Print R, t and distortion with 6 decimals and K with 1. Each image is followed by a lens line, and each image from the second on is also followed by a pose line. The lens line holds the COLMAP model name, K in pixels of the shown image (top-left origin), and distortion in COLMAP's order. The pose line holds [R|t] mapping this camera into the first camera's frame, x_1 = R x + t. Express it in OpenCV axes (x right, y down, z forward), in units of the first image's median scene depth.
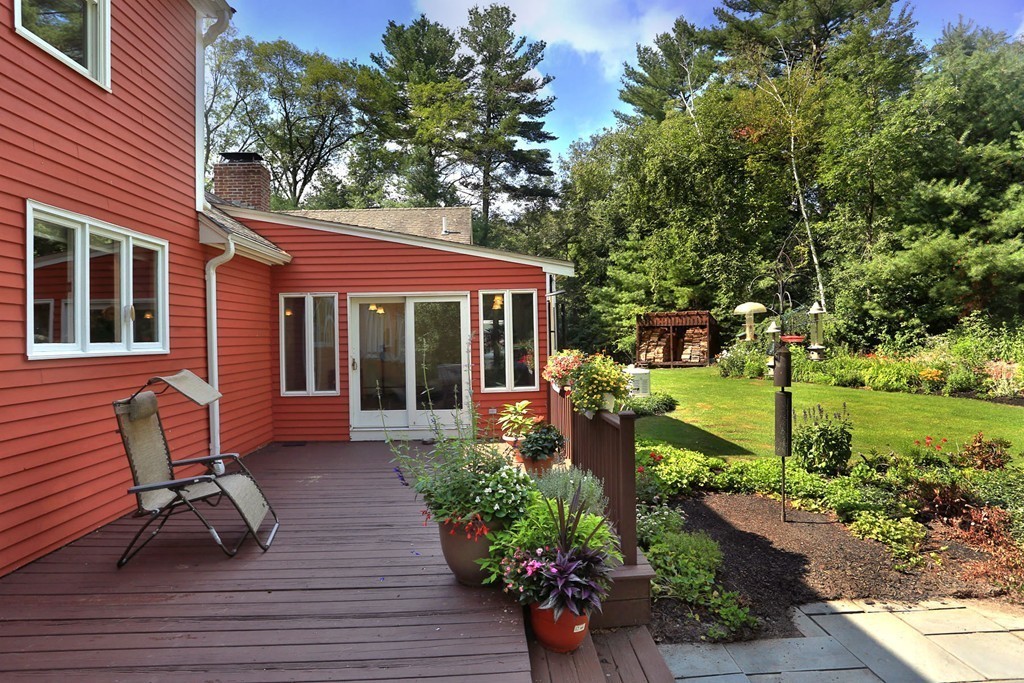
lens RADIAL K [[533.8, 0, 510.1], [0, 533.8, 329.0], [0, 0, 1]] dist [-0.059548, 0.023825]
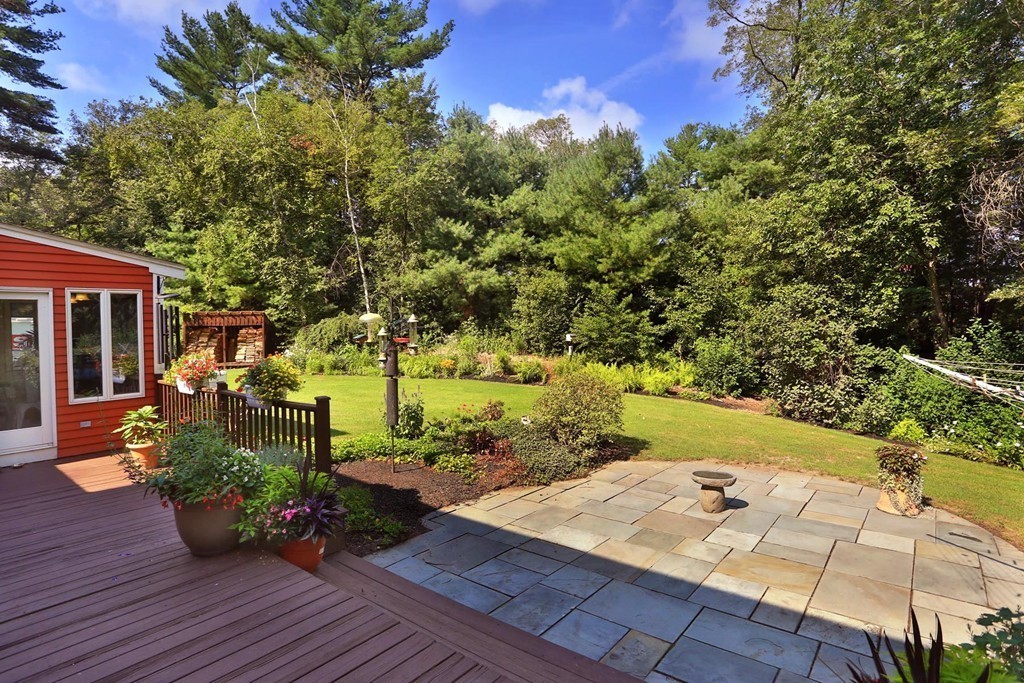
lens RADIAL K [[533.8, 0, 514.8], [0, 533.8, 335.6], [0, 0, 1]] dist [-0.059548, 0.023825]
pose [[0.667447, -0.007016, 0.744624, -0.086392], [-0.003548, 0.999914, 0.012602, -0.003339], [-0.744649, -0.011053, 0.667365, -0.047619]]
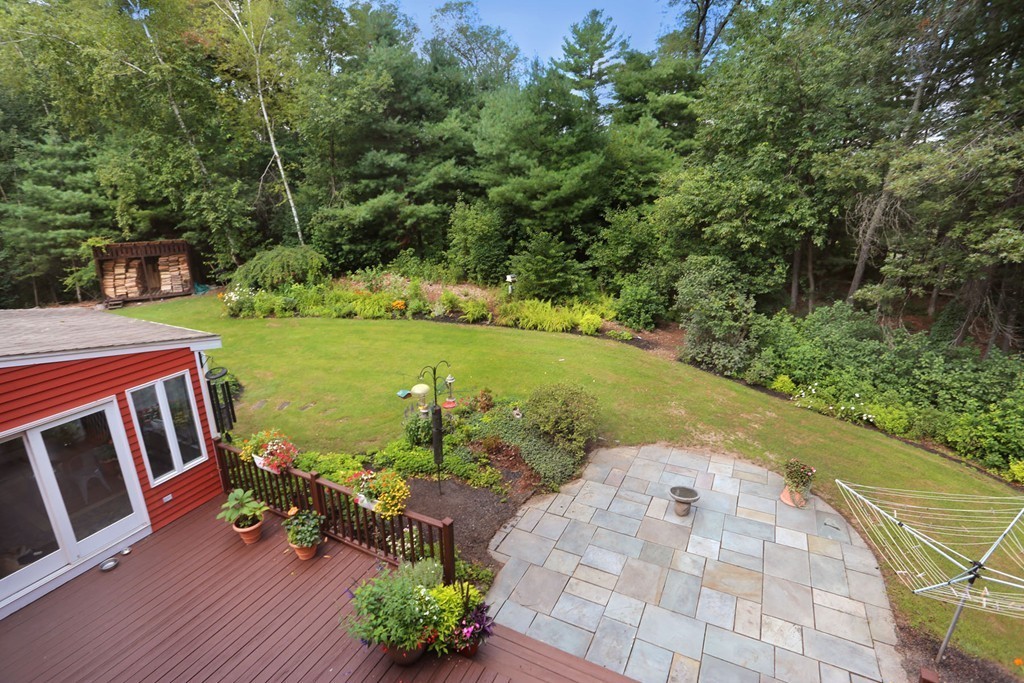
lens RADIAL K [[495.8, 0, 520.9], [0, 495.8, 342.8], [0, 0, 1]] dist [-0.045106, 0.009156]
pose [[0.493915, -0.246797, 0.833750, -0.170488], [-0.005896, 0.957901, 0.287039, -0.170171], [-0.869490, -0.146689, 0.471667, 0.018032]]
